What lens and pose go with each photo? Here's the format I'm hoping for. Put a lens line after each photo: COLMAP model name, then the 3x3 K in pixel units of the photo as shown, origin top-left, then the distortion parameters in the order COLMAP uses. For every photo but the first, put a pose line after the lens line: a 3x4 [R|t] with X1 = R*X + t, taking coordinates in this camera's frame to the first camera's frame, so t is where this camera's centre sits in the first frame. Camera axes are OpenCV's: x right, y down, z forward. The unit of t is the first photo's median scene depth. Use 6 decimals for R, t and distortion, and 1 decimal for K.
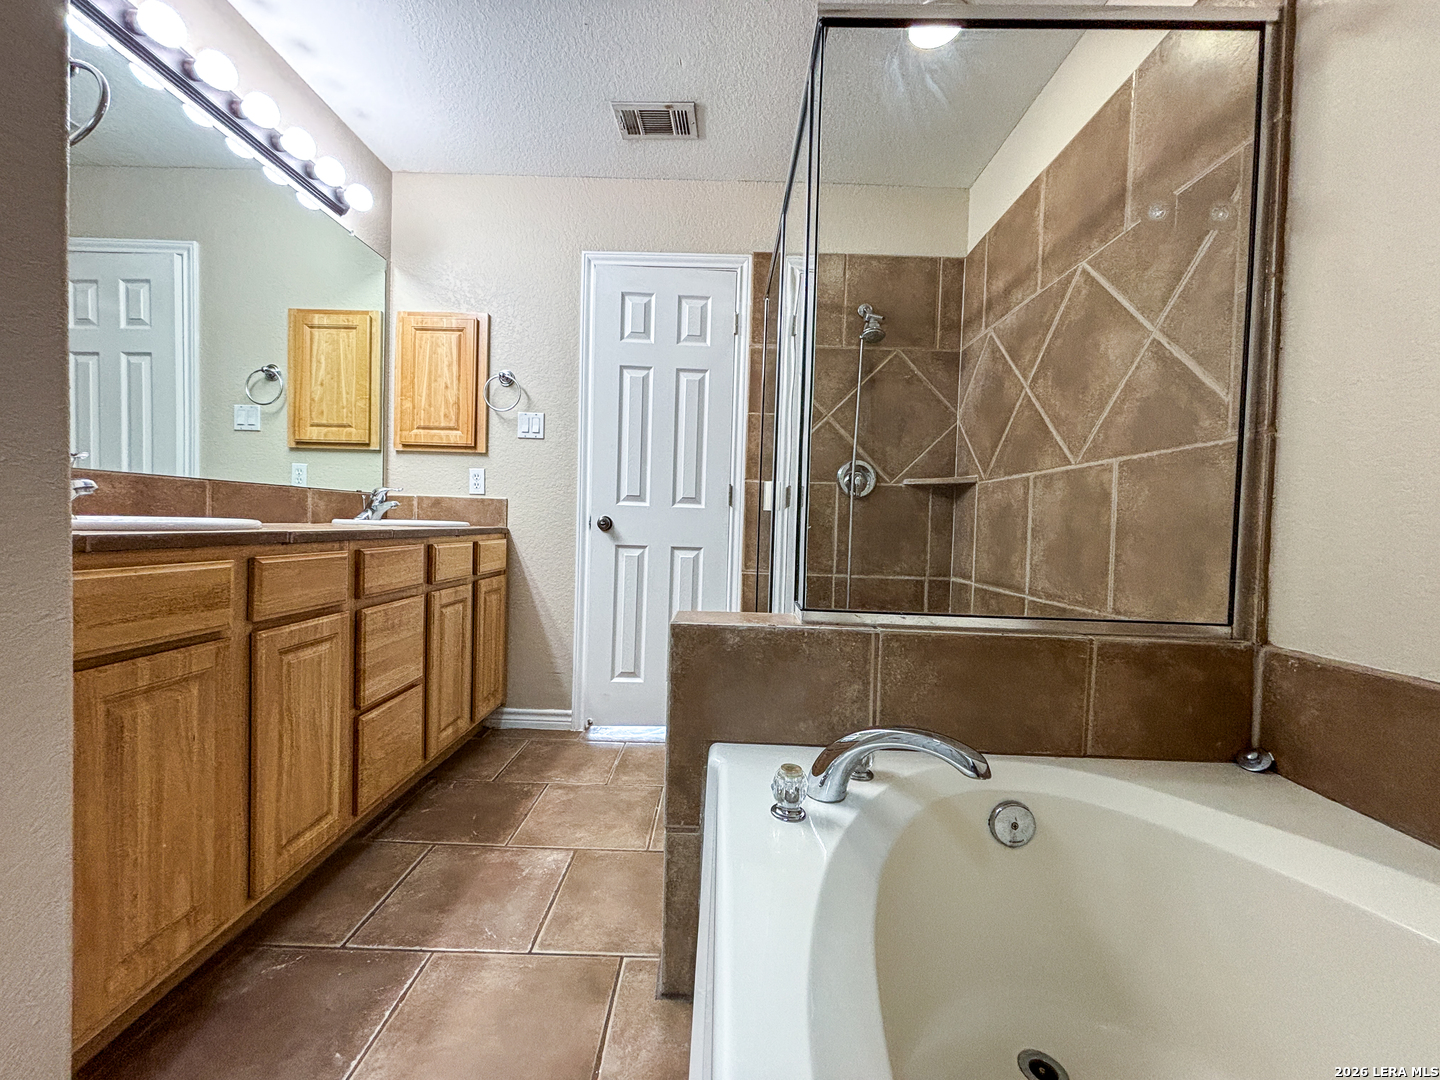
lens RADIAL K [[577.1, 0, 716.8], [0, 577.1, 534.6], [0, 0, 1]] dist [0.002824, -0.000999]
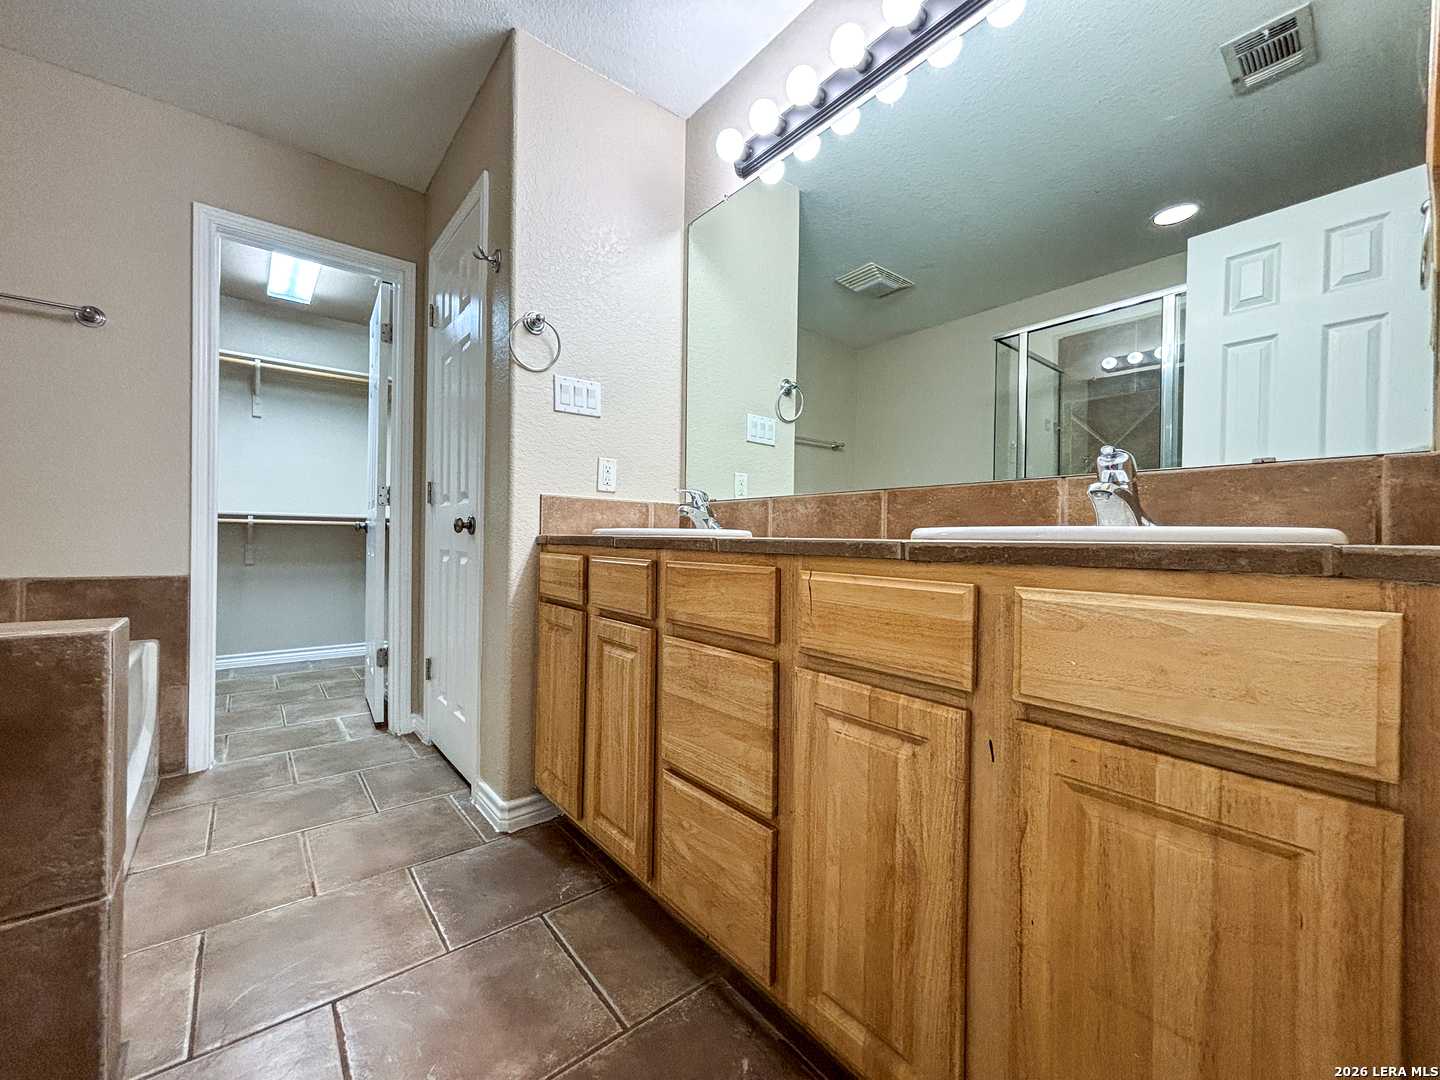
lens RADIAL K [[577.1, 0, 716.0], [0, 577.1, 537.9], [0, 0, 1]] dist [0.002824, -0.000999]
pose [[-0.770853, -0.041321, -0.635672, -0.144147], [-0.050097, 0.998736, -0.004171, -0.006334], [0.635041, 0.028630, -0.771948, 1.610471]]
